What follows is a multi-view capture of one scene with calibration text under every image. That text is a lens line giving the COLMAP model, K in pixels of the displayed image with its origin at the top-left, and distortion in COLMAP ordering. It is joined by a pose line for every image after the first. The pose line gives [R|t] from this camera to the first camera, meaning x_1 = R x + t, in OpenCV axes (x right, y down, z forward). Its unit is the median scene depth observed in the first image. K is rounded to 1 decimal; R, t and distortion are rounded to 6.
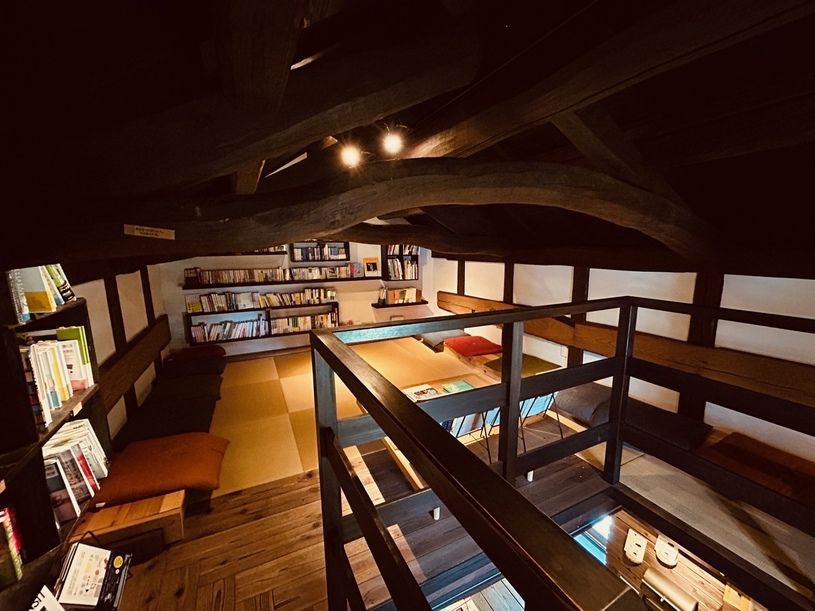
lens RADIAL K [[331.5, 0, 406.7], [0, 331.5, 306.4], [0, 0, 1]] dist [0.000305, -0.000011]
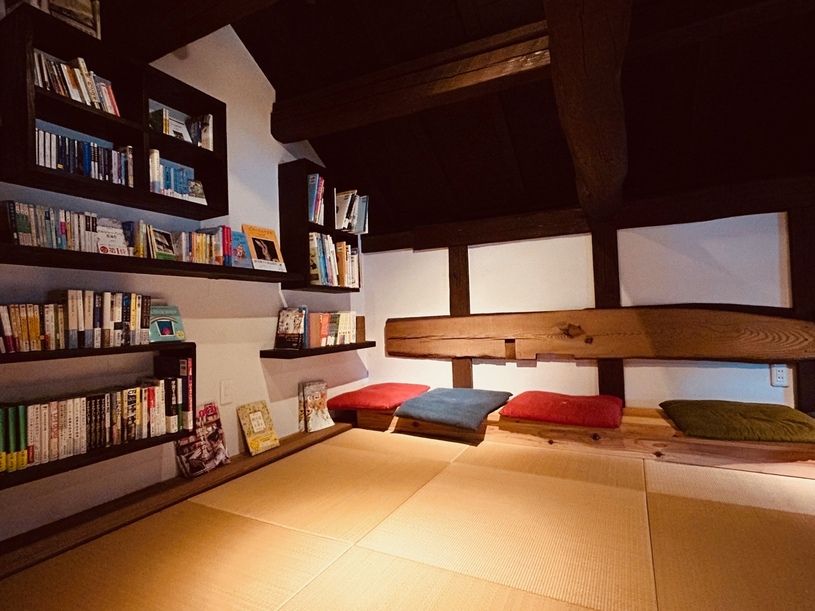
lens RADIAL K [[430.2, 0, 408.9], [0, 430.2, 304.6], [0, 0, 1]] dist [-0.002214, -0.000194]
pose [[0.798450, 0.000788, 0.602060, -0.283548], [0.126448, 0.977476, -0.168974, 0.046737], [-0.588632, 0.211047, 0.780366, 0.566675]]
